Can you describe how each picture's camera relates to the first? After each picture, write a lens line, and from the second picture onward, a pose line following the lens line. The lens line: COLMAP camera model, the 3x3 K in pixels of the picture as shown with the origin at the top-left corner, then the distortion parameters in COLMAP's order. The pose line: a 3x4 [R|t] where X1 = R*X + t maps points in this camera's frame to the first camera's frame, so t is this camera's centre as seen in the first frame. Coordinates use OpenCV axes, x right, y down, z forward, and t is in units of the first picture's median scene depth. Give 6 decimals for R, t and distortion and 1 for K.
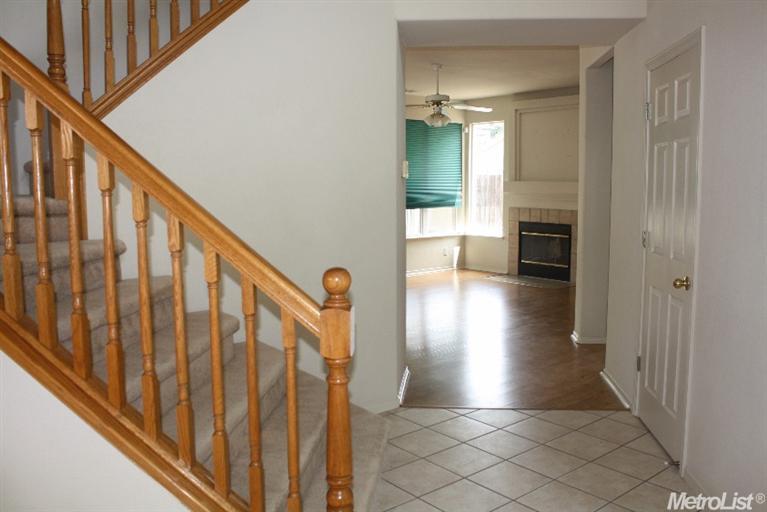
lens RADIAL K [[644.1, 0, 384.1], [0, 644.1, 255.7], [0, 0, 1]] dist [-0.147553, 0.122725]
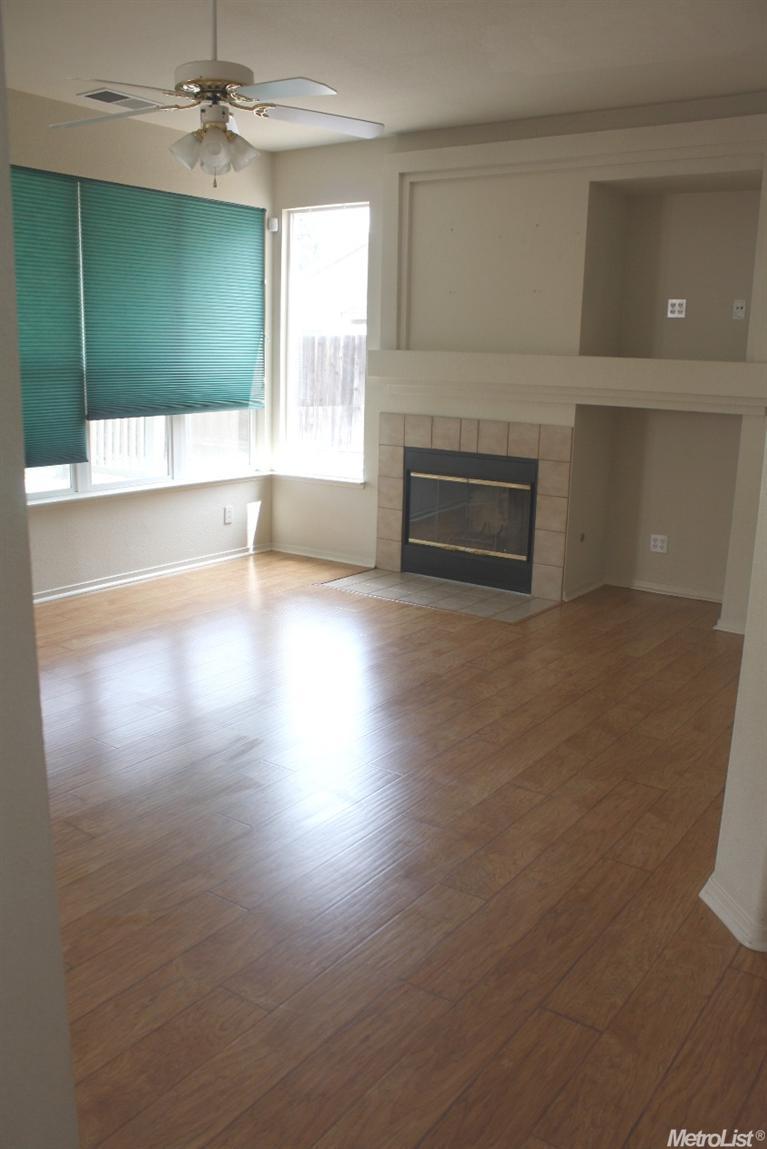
lens RADIAL K [[964.9, 0, 387.4], [0, 964.9, 571.6], [0, 0, 1]] dist [-0.147553, 0.122725]
pose [[0.961713, -0.034833, 0.271836, 0.024822], [0.003718, 0.993457, 0.114147, -0.044070], [-0.274033, -0.108766, 0.955550, 0.387232]]
